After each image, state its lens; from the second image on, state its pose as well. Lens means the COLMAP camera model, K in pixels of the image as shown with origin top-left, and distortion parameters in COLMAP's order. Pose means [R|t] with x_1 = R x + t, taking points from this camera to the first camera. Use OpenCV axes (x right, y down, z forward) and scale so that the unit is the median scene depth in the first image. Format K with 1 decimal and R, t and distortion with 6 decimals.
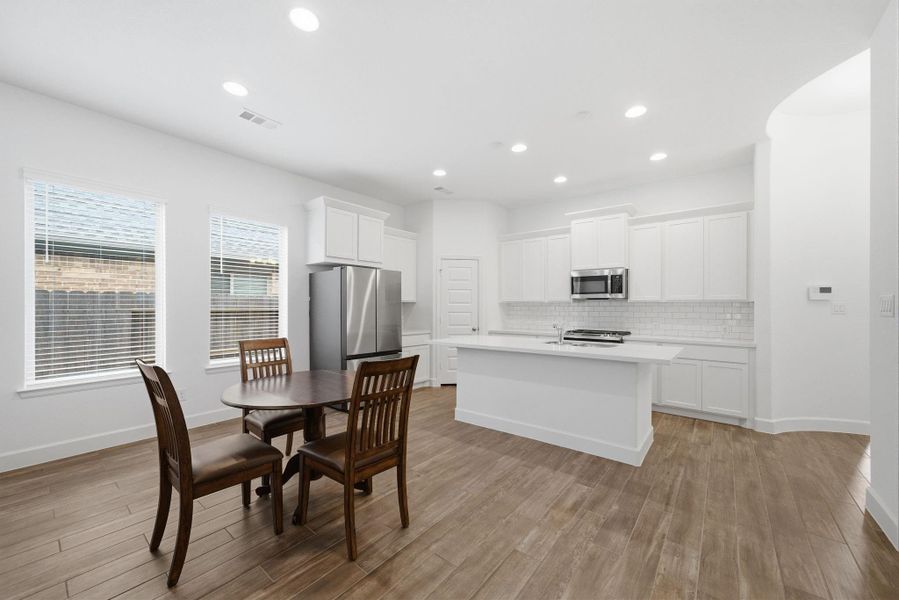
lens RADIAL K [[350.1, 0, 451.1], [0, 350.1, 302.8], [0, 0, 1]] dist [-0.001319, 0.000495]
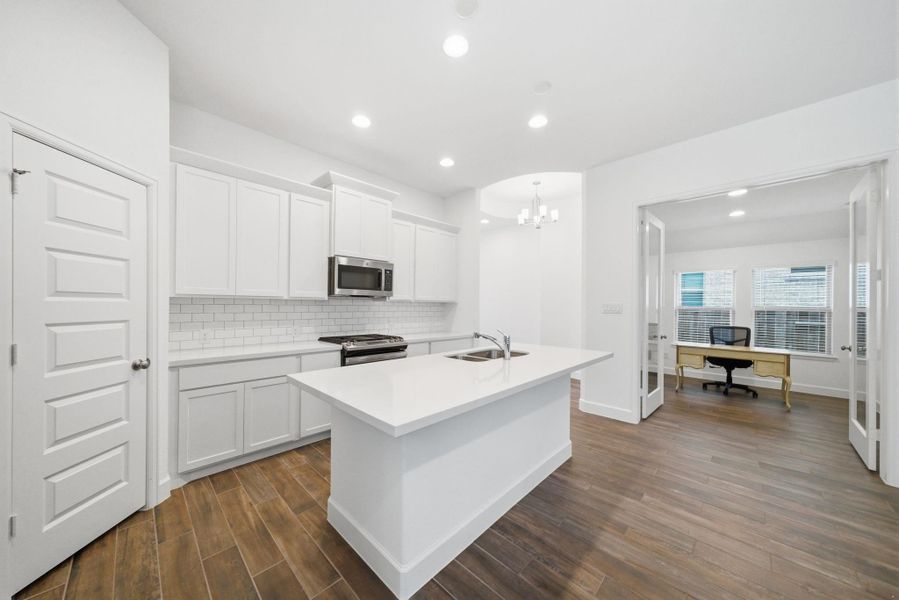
lens RADIAL K [[305.5, 0, 448.9], [0, 305.5, 303.8], [0, 0, 1]] dist [0.001265, 0.000033]
pose [[0.097623, 0.011007, 0.995163, -0.280191], [-0.019370, 0.999770, -0.009158, 0.009510], [-0.995035, -0.018382, 0.097814, 0.809083]]
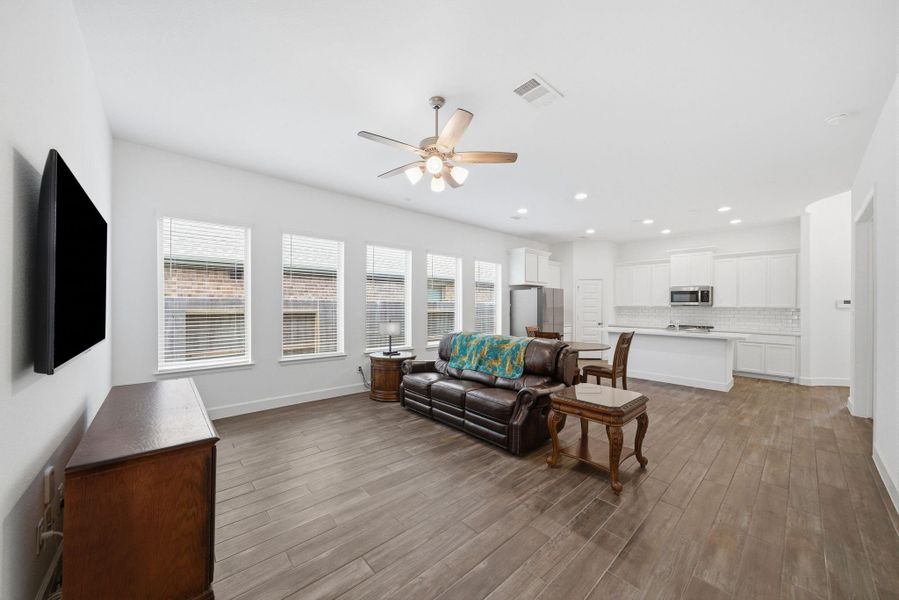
lens RADIAL K [[329.5, 0, 447.5], [0, 329.5, 302.8], [0, 0, 1]] dist [-0.006510, 0.001010]
pose [[0.987126, 0.001486, -0.159935, -0.456672], [-0.001081, 0.999996, 0.002619, -0.027477], [0.159938, -0.002412, 0.987124, -0.680500]]
